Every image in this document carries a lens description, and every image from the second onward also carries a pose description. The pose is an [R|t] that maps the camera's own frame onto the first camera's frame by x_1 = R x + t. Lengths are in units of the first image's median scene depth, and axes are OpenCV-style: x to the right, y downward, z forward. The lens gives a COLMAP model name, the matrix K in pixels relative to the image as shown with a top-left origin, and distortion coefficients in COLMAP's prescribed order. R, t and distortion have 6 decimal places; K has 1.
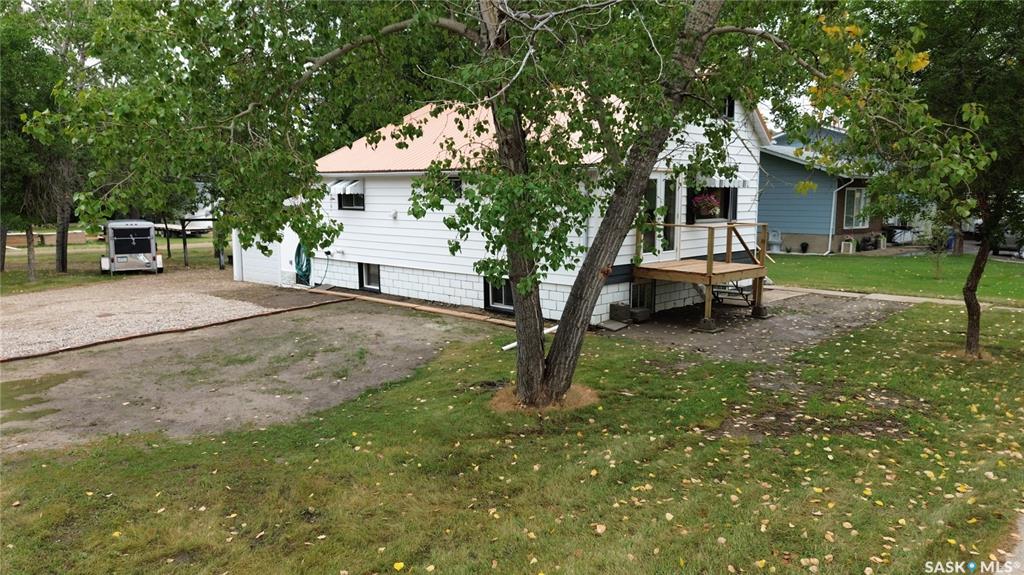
lens RADIAL K [[732.5, 0, 514.6], [0, 732.5, 287.0], [0, 0, 1]] dist [0.033647, -0.027013]
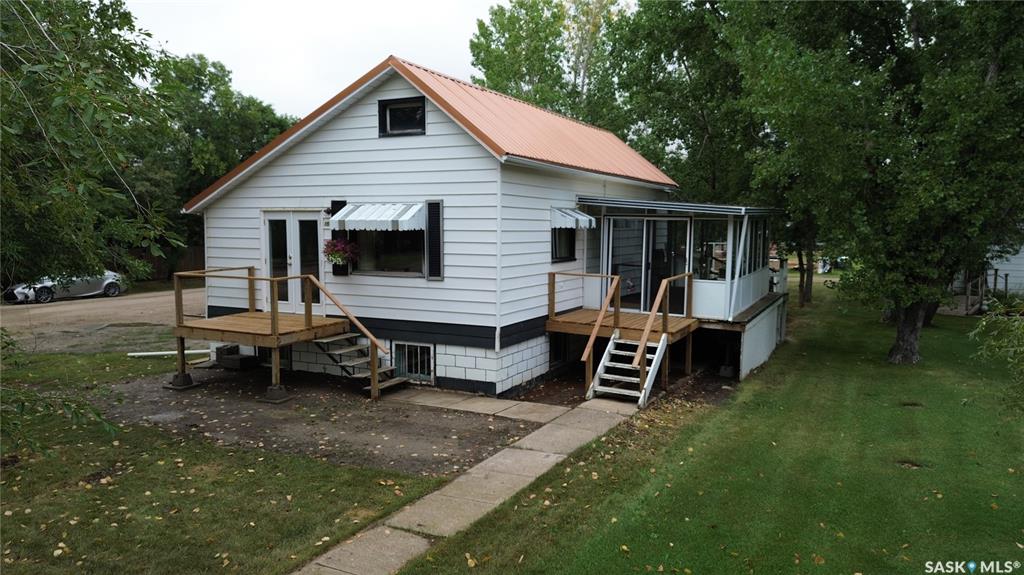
lens RADIAL K [[732.5, 0, 515.1], [0, 732.5, 284.9], [0, 0, 1]] dist [0.033647, -0.027013]
pose [[0.304612, 0.083667, -0.948795, 1.090279], [-0.123487, 0.991196, 0.047760, -0.140413], [0.944438, 0.102616, 0.312262, 0.957103]]
